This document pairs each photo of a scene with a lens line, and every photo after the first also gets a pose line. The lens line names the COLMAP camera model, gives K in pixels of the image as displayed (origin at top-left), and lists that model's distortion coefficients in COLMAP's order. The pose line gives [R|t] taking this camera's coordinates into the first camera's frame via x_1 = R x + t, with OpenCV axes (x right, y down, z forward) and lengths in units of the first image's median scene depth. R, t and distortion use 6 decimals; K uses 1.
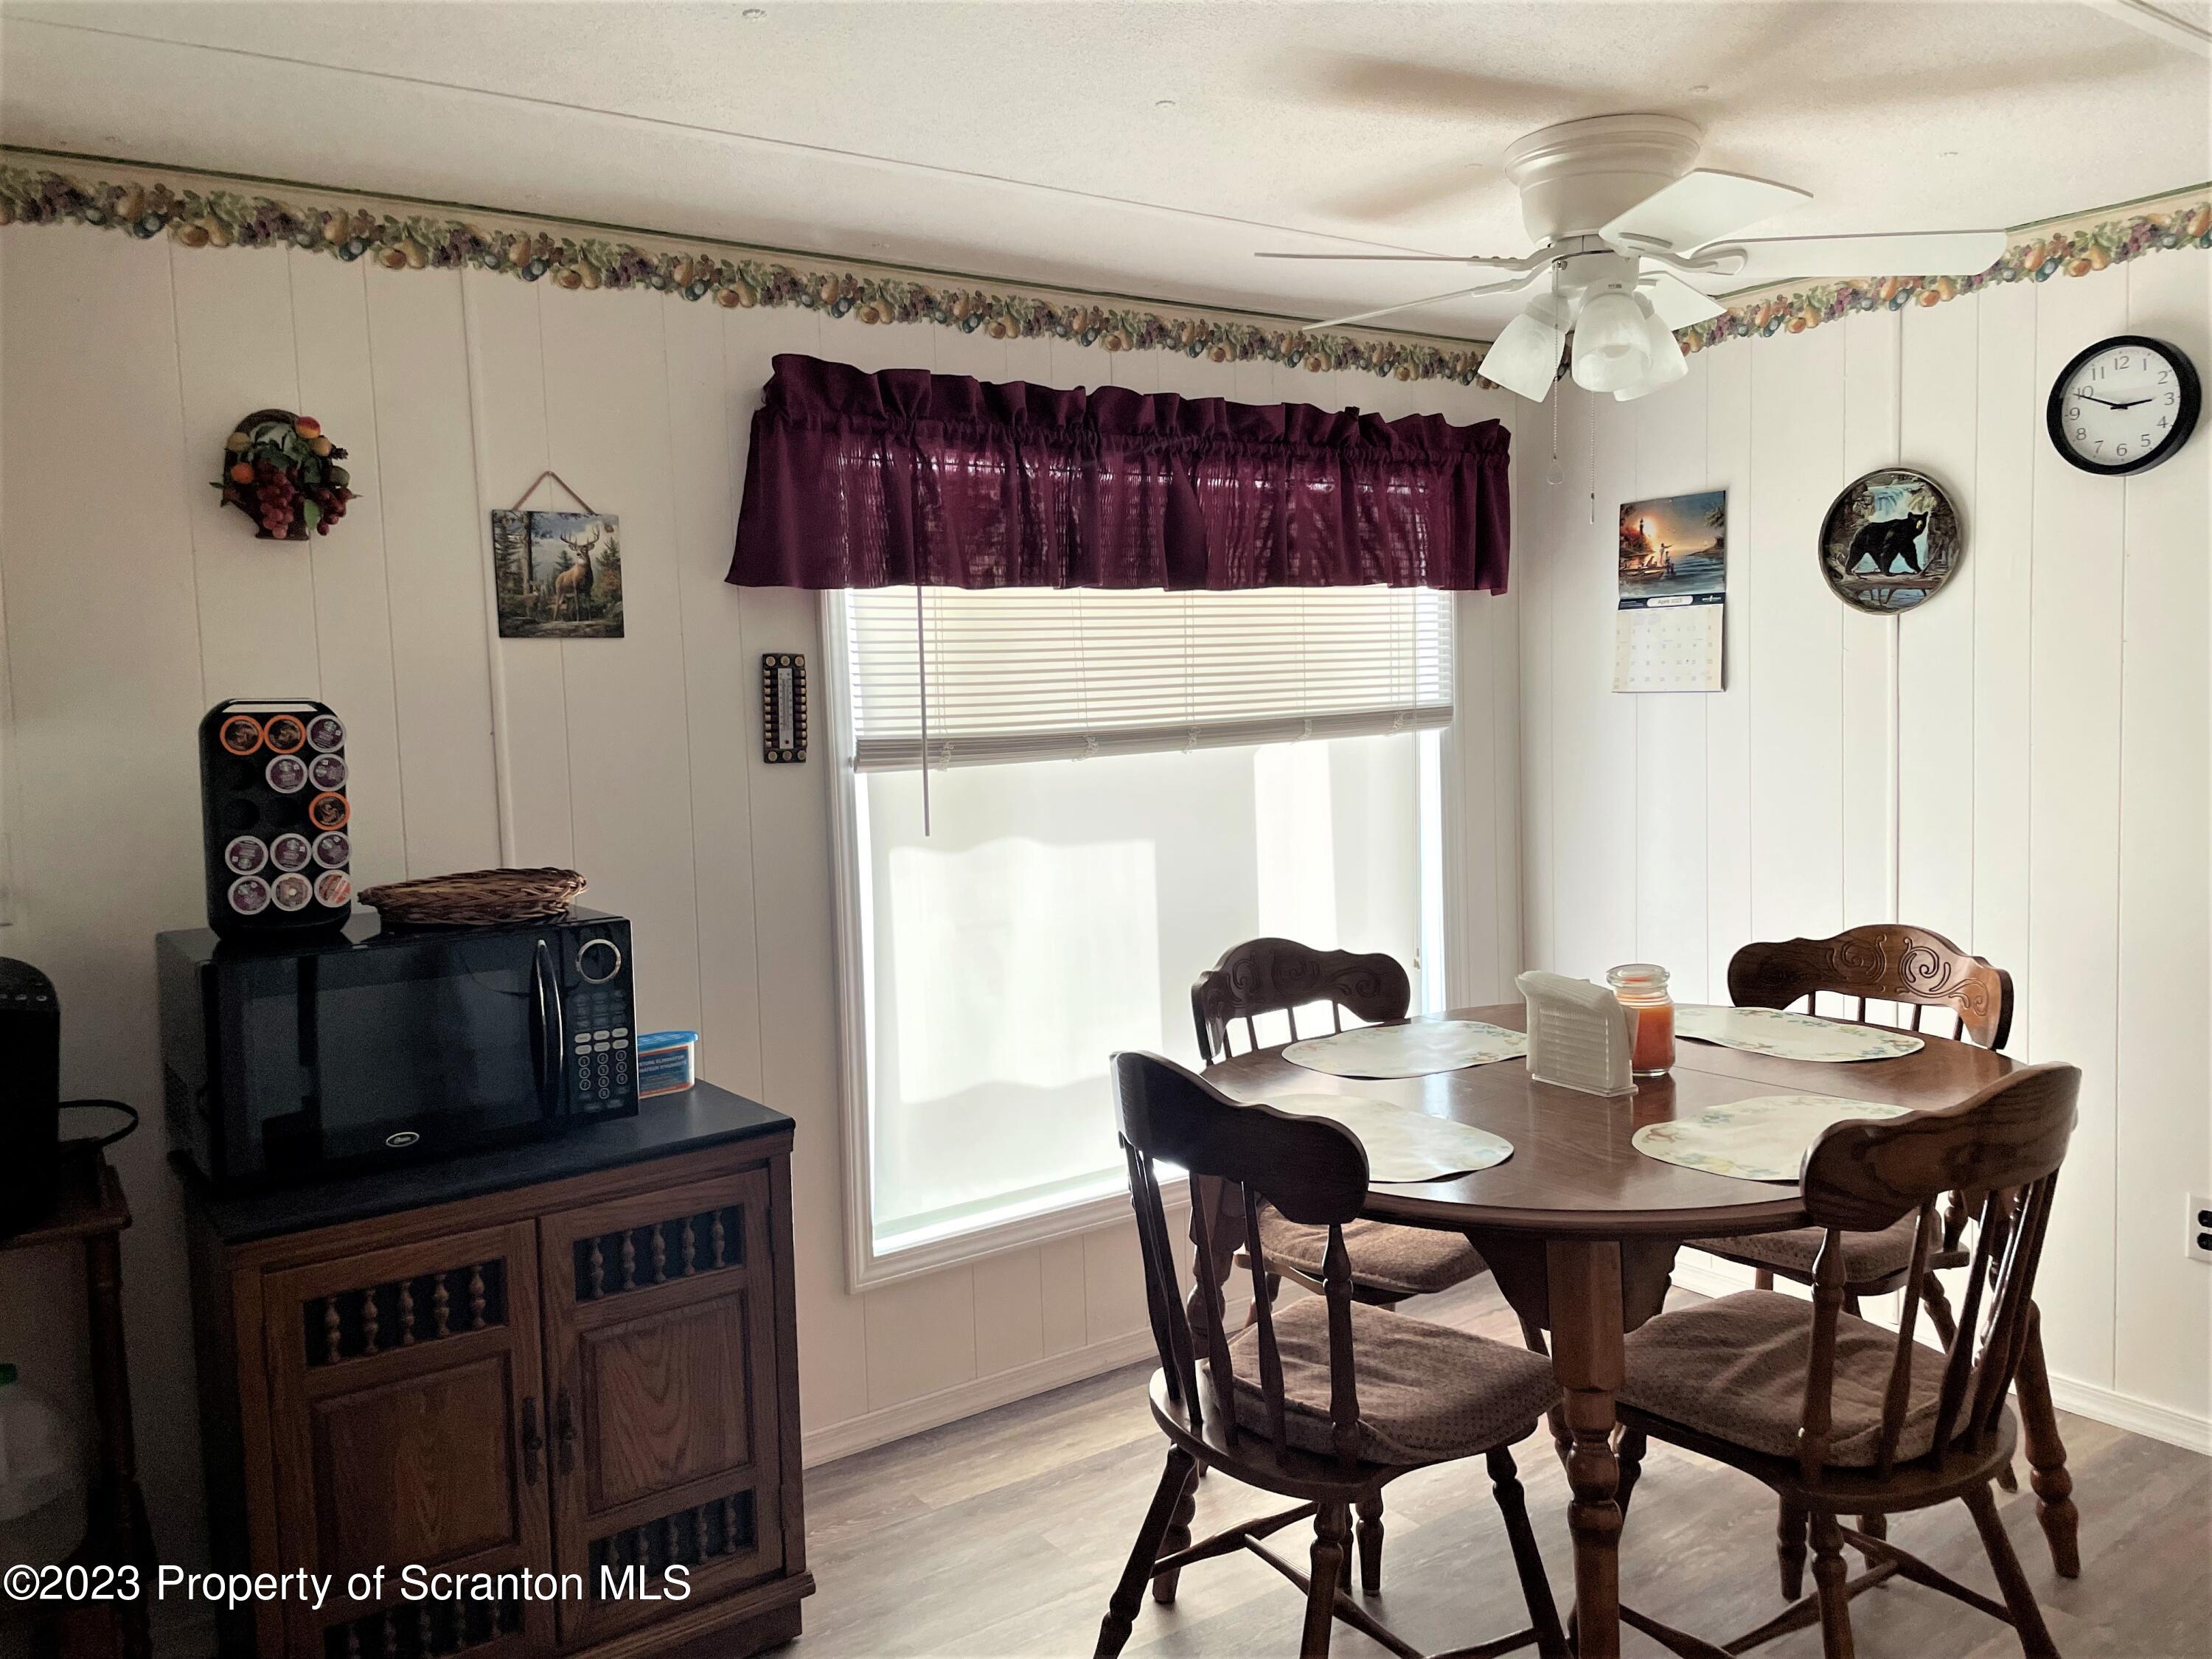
lens RADIAL K [[1688.4, 0, 1104.9], [0, 1688.4, 805.3], [0, 0, 1]] dist [0.013707, 0.002634]
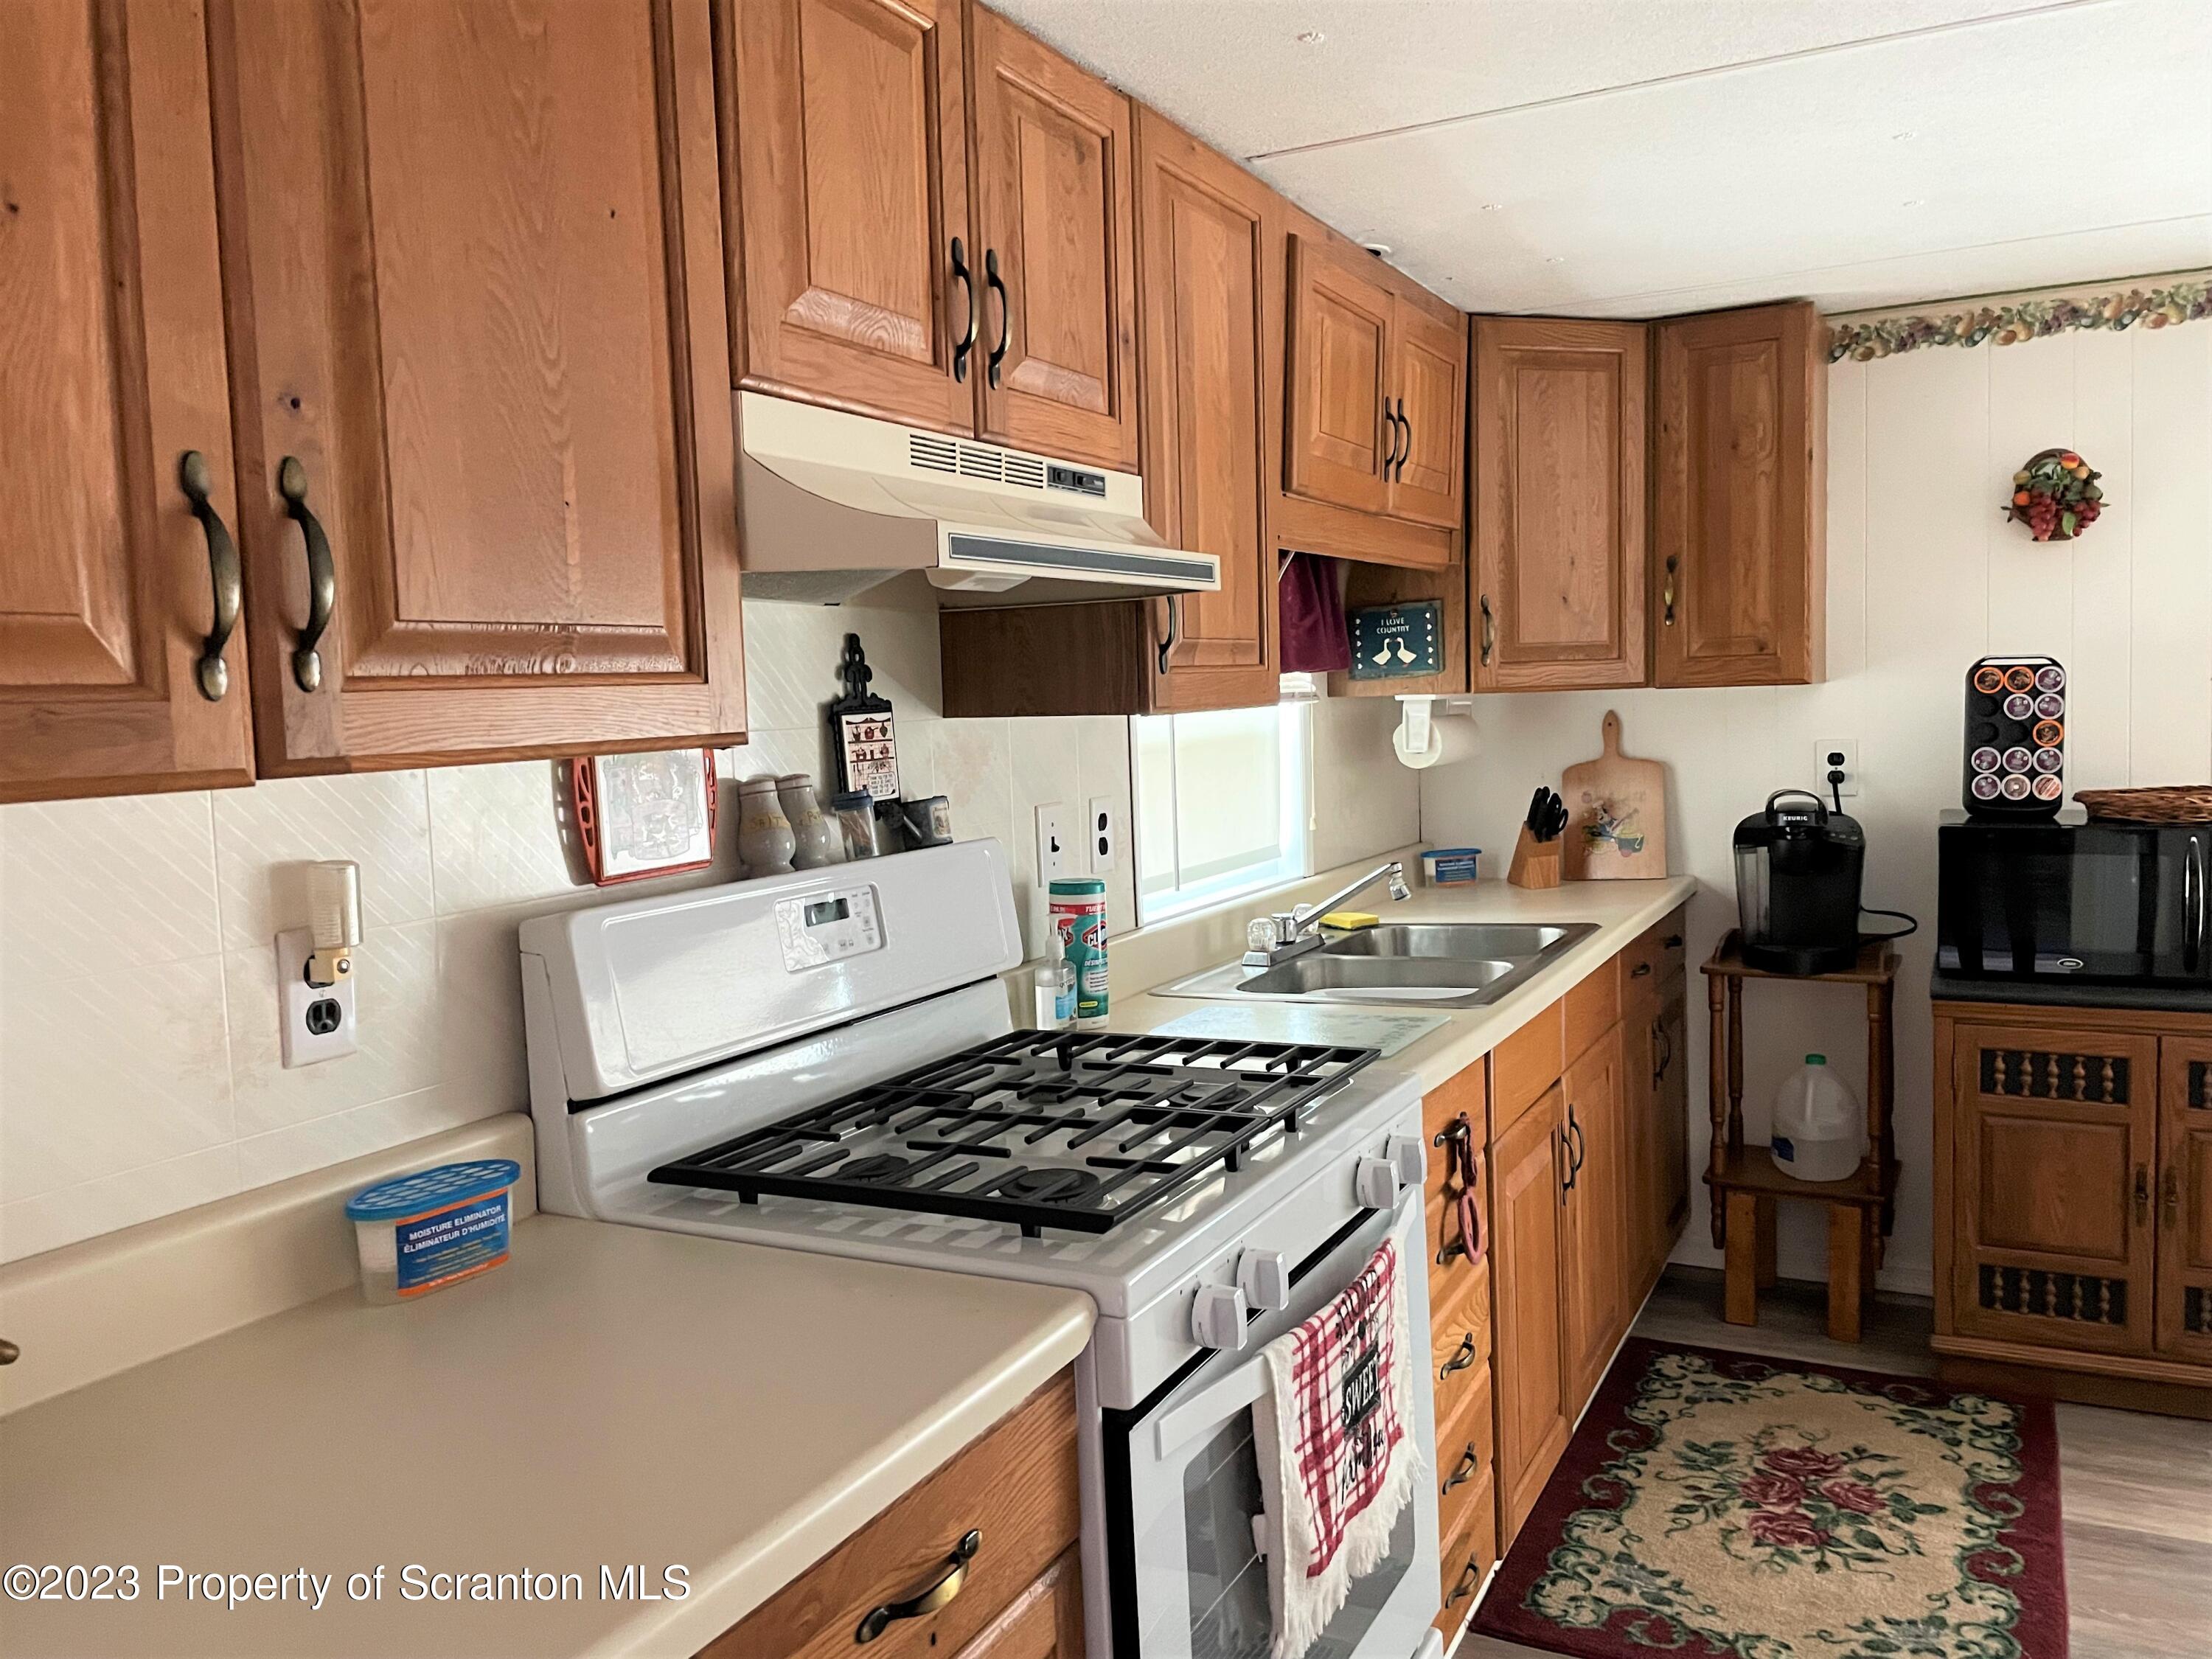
lens RADIAL K [[1688.4, 0, 1109.0], [0, 1688.4, 822.0], [0, 0, 1]] dist [0.013707, 0.002634]
pose [[0.458376, 0.088671, -0.884324, 0.467770], [-0.045051, 0.996050, 0.076522, 0.004274], [0.887616, 0.004765, 0.460560, -0.382162]]
